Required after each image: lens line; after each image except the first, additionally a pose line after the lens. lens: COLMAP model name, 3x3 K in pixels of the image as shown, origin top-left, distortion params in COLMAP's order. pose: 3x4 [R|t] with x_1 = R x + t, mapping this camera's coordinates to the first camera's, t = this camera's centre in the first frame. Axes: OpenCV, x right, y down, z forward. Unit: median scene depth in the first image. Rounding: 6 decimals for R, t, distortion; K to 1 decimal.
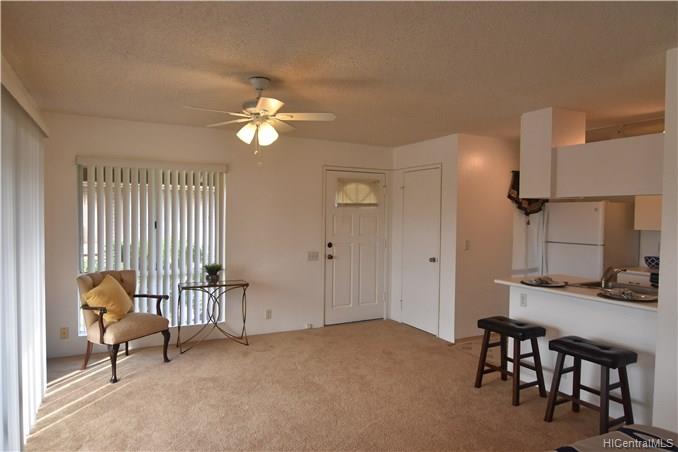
lens RADIAL K [[433.5, 0, 341.4], [0, 433.5, 226.0], [0, 0, 1]] dist [-0.008613, -0.011331]
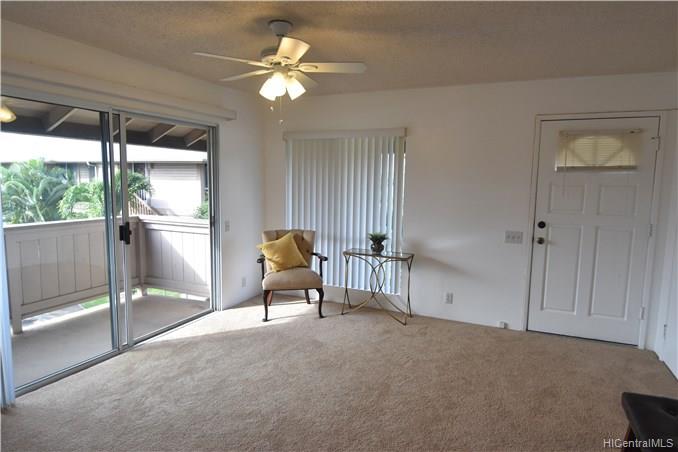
lens RADIAL K [[413.6, 0, 343.3], [0, 413.6, 230.1], [0, 0, 1]] dist [-0.004194, -0.007492]
pose [[0.619062, 0.093358, -0.779774, 0.356665], [-0.032236, 0.995093, 0.093544, -0.001890], [0.784680, -0.032773, 0.619034, 0.352409]]
